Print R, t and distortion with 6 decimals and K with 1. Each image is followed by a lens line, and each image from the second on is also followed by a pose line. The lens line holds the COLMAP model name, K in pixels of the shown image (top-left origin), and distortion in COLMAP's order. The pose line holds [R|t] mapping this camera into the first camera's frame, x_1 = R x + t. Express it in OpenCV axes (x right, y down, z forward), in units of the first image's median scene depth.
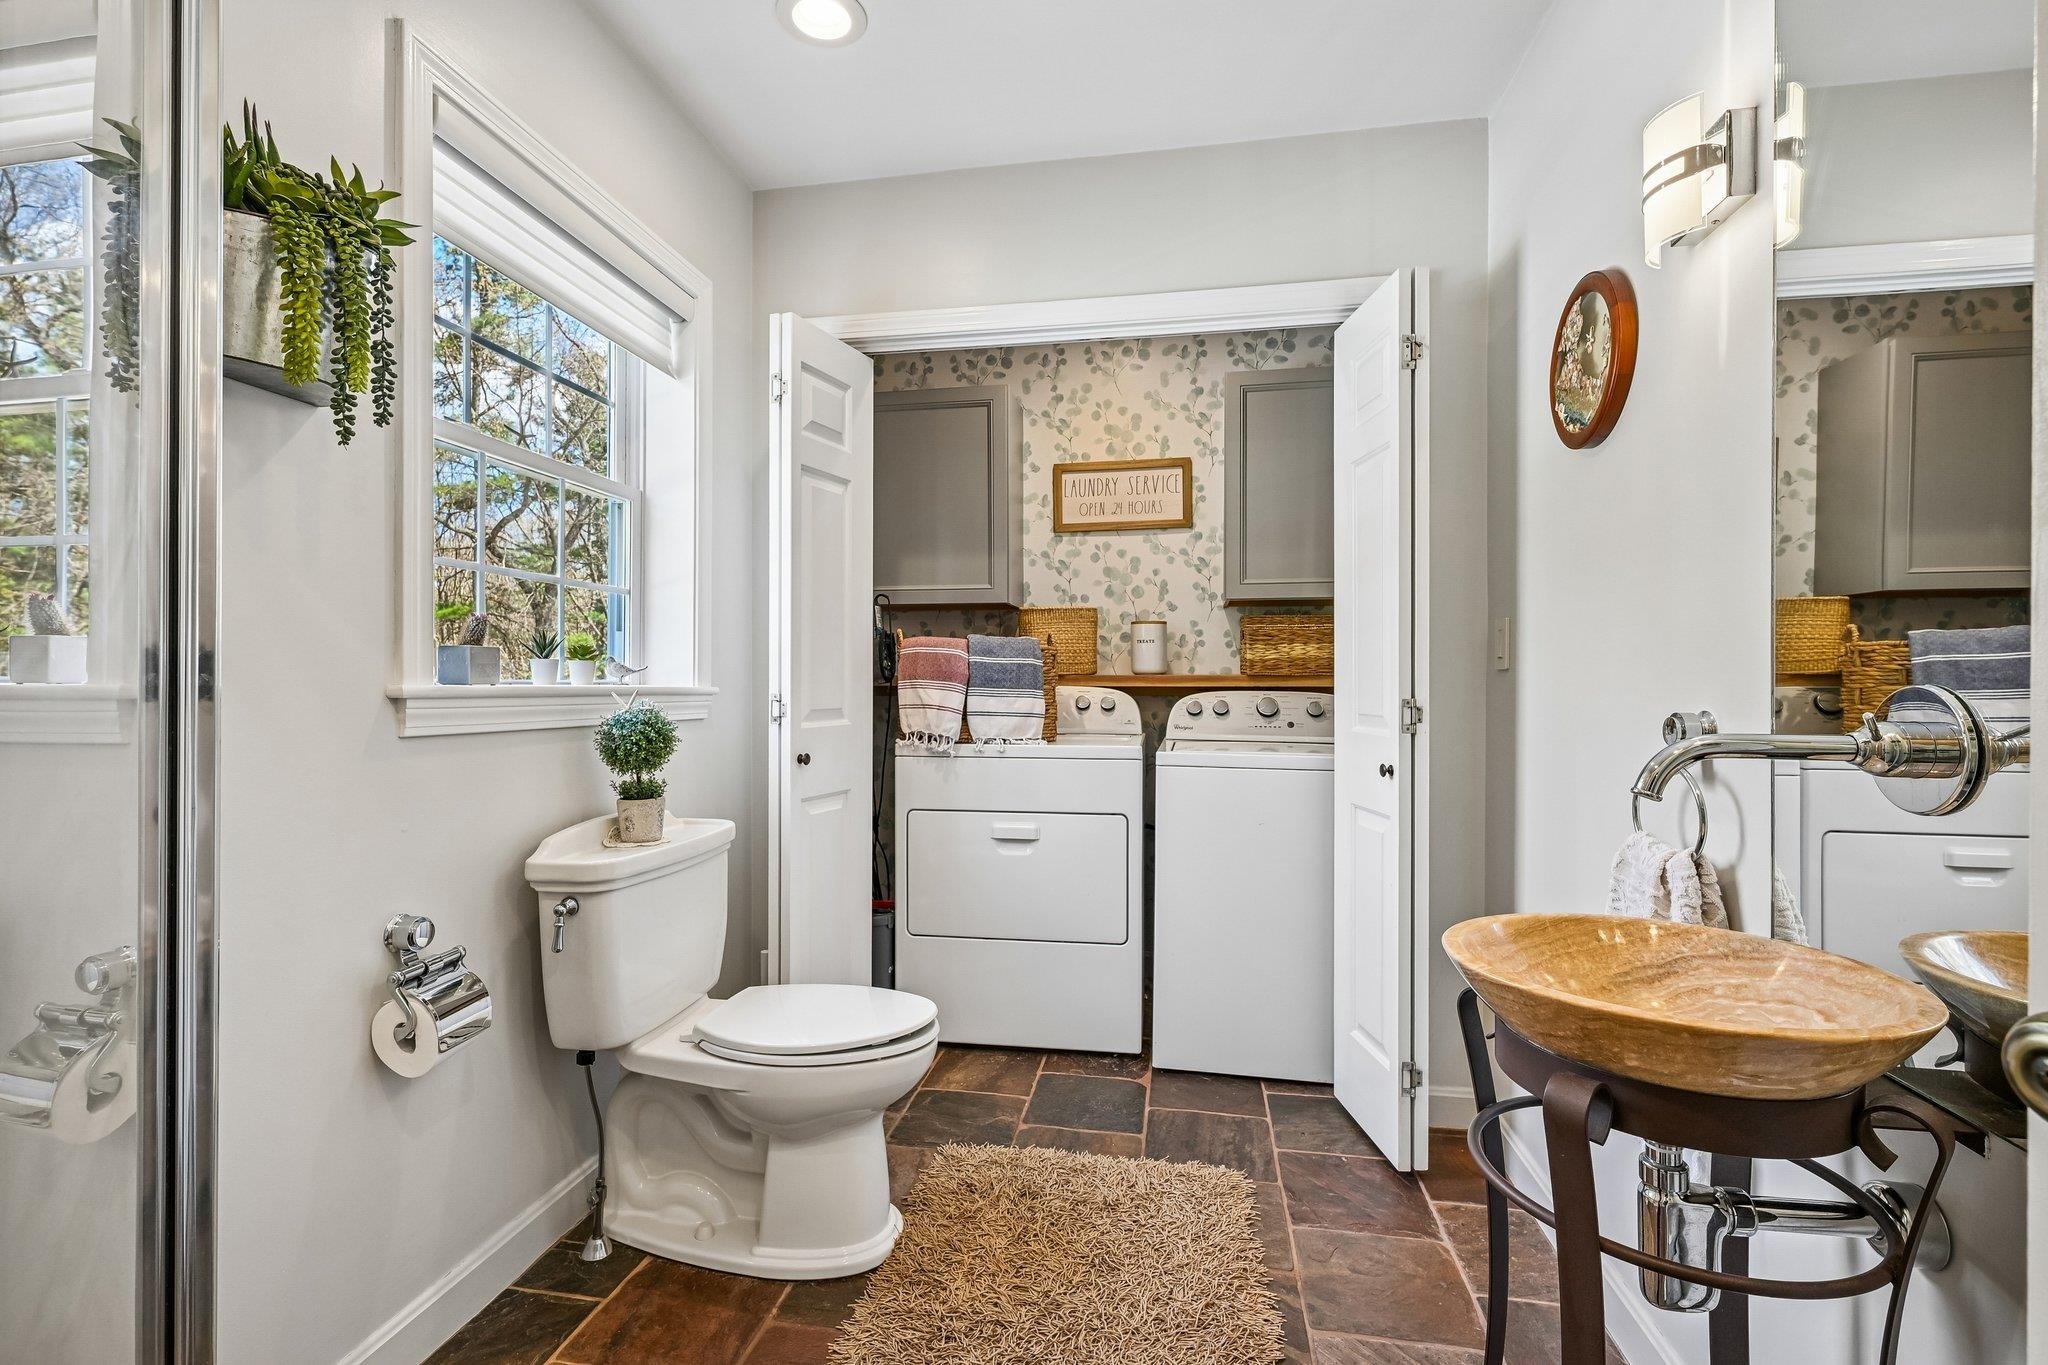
lens RADIAL K [[921.7, 0, 1016.5], [0, 921.7, 688.1], [0, 0, 1]] dist [0.004208, -0.000133]
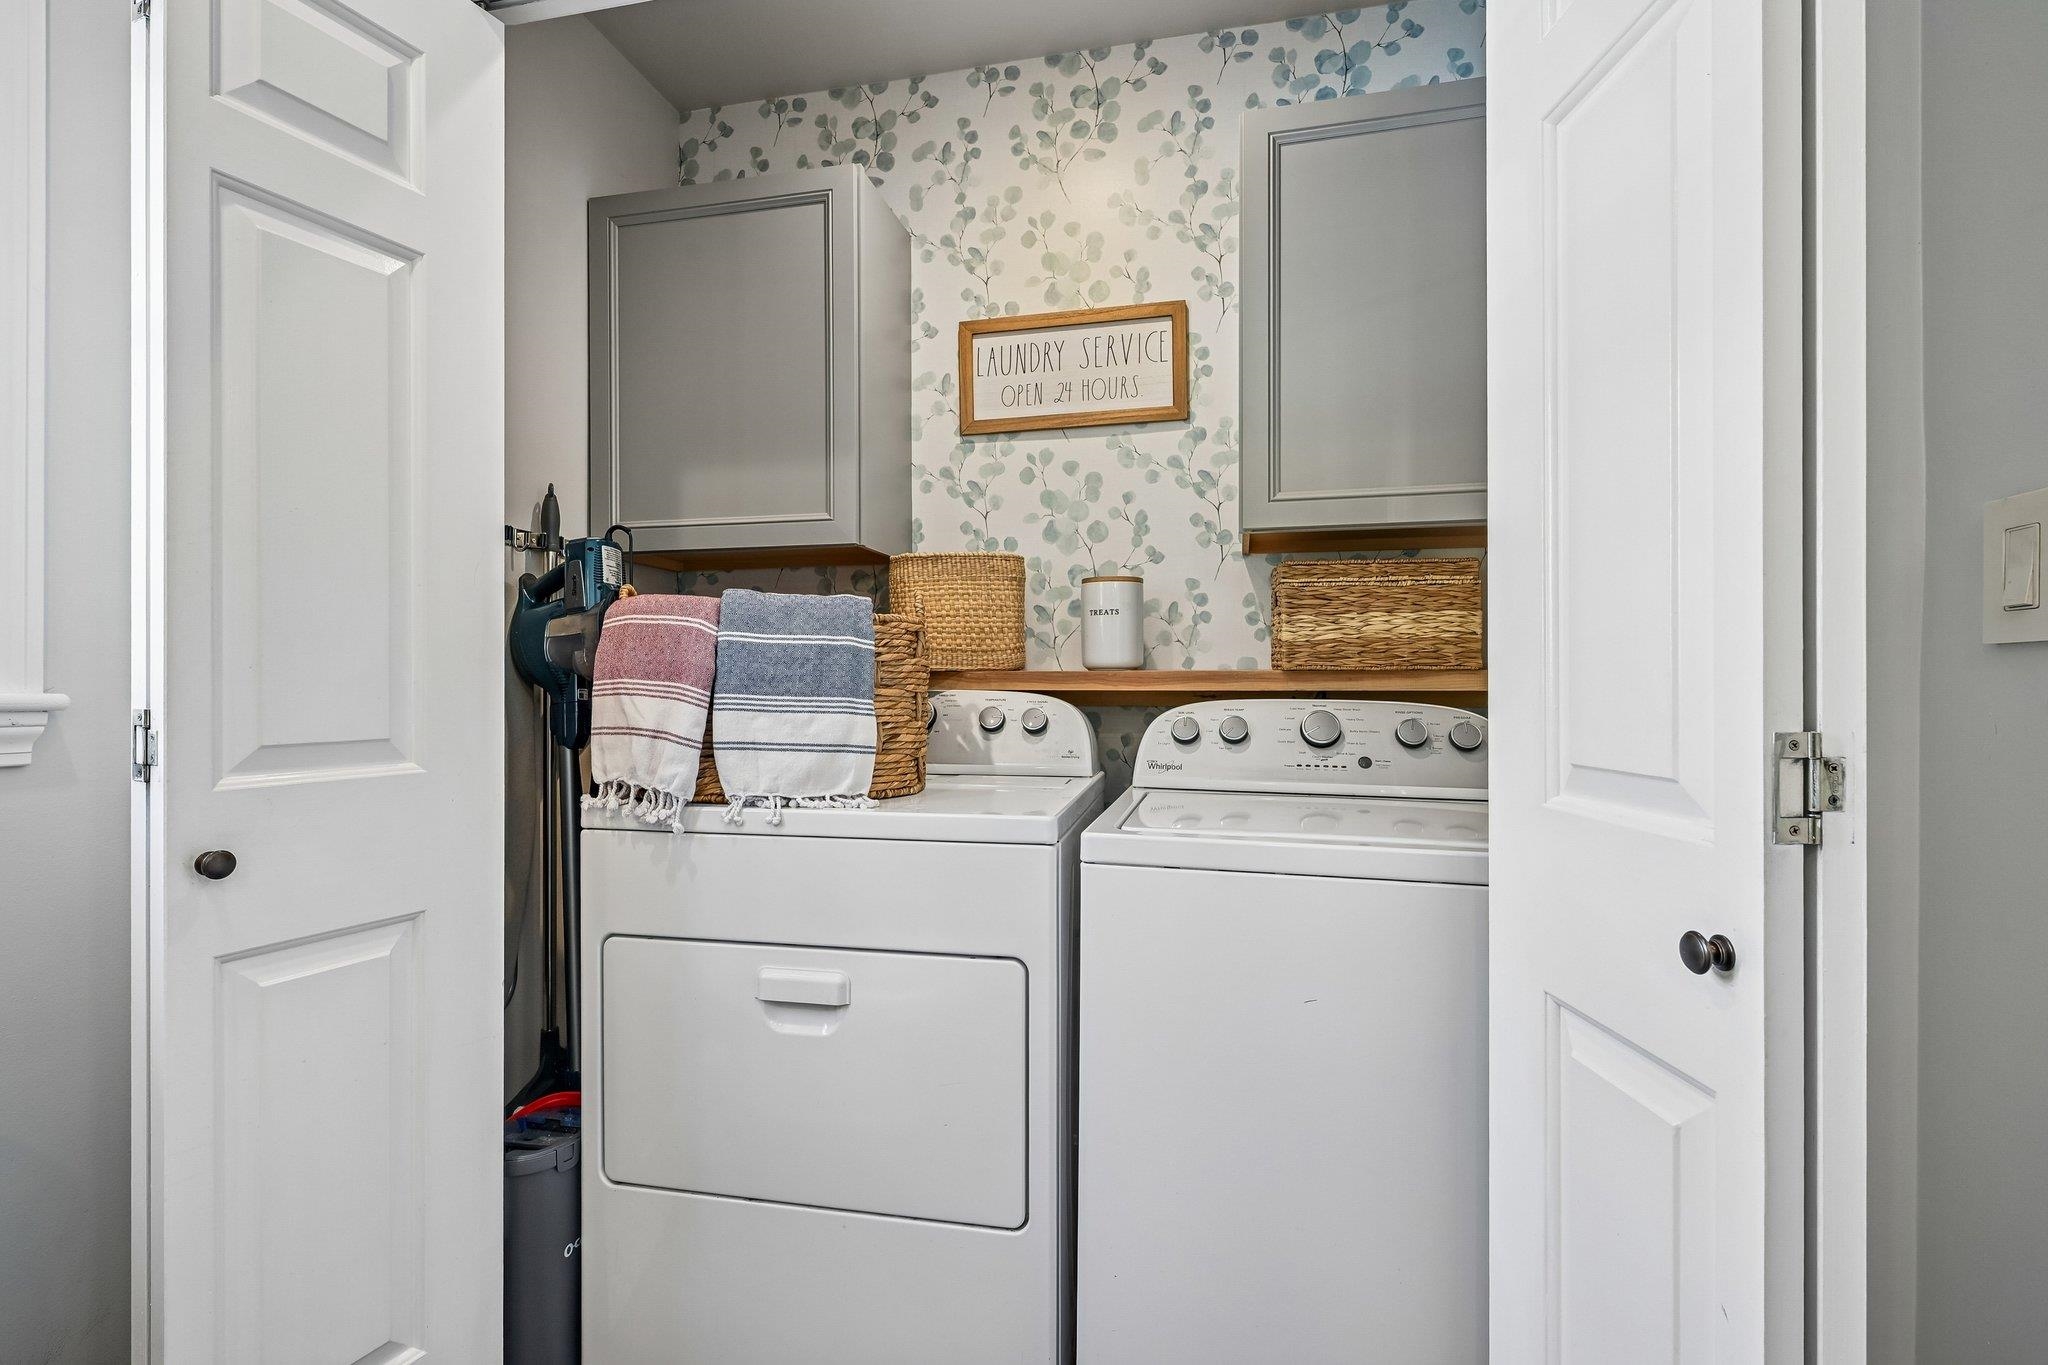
lens RADIAL K [[921.7, 0, 1019.7], [0, 921.7, 683.2], [0, 0, 1]] dist [0.004208, -0.000133]
pose [[0.999069, -0.000950, -0.043132, 0.117173], [0.000568, 0.999960, -0.008875, -0.001488], [0.043139, 0.008842, 0.999030, 0.444107]]
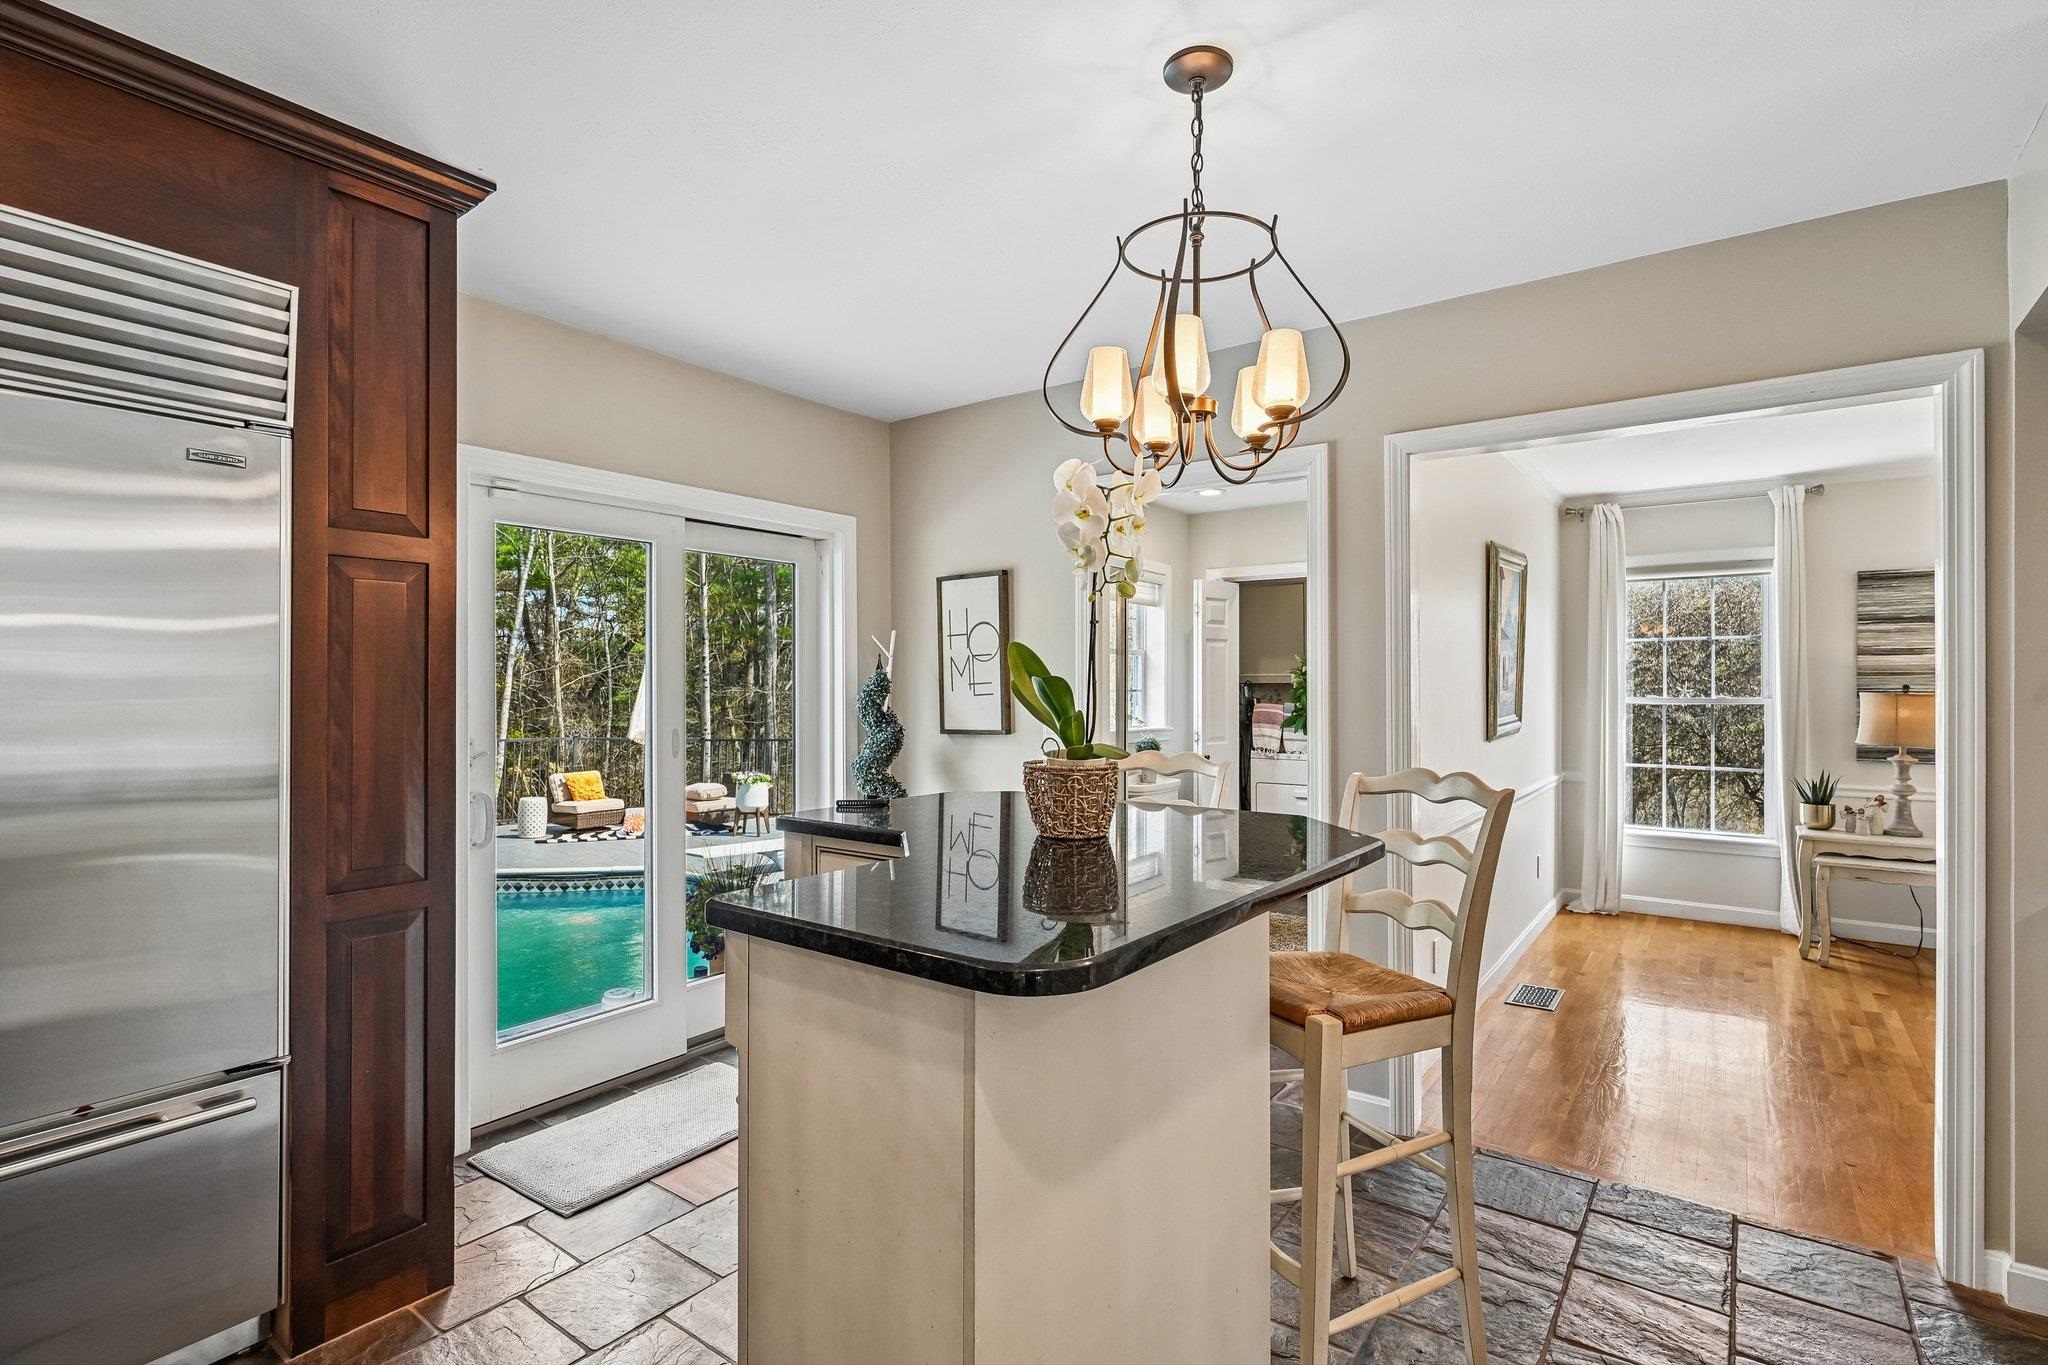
lens RADIAL K [[959.6, 0, 1022.2], [0, 959.6, 682.5], [0, 0, 1]] dist [0.001580, -0.000147]
pose [[0.898386, -0.002677, -0.439198, 0.341831], [-0.001553, 0.999956, -0.009270, -0.074817], [0.439204, 0.009010, 0.898342, -1.151846]]
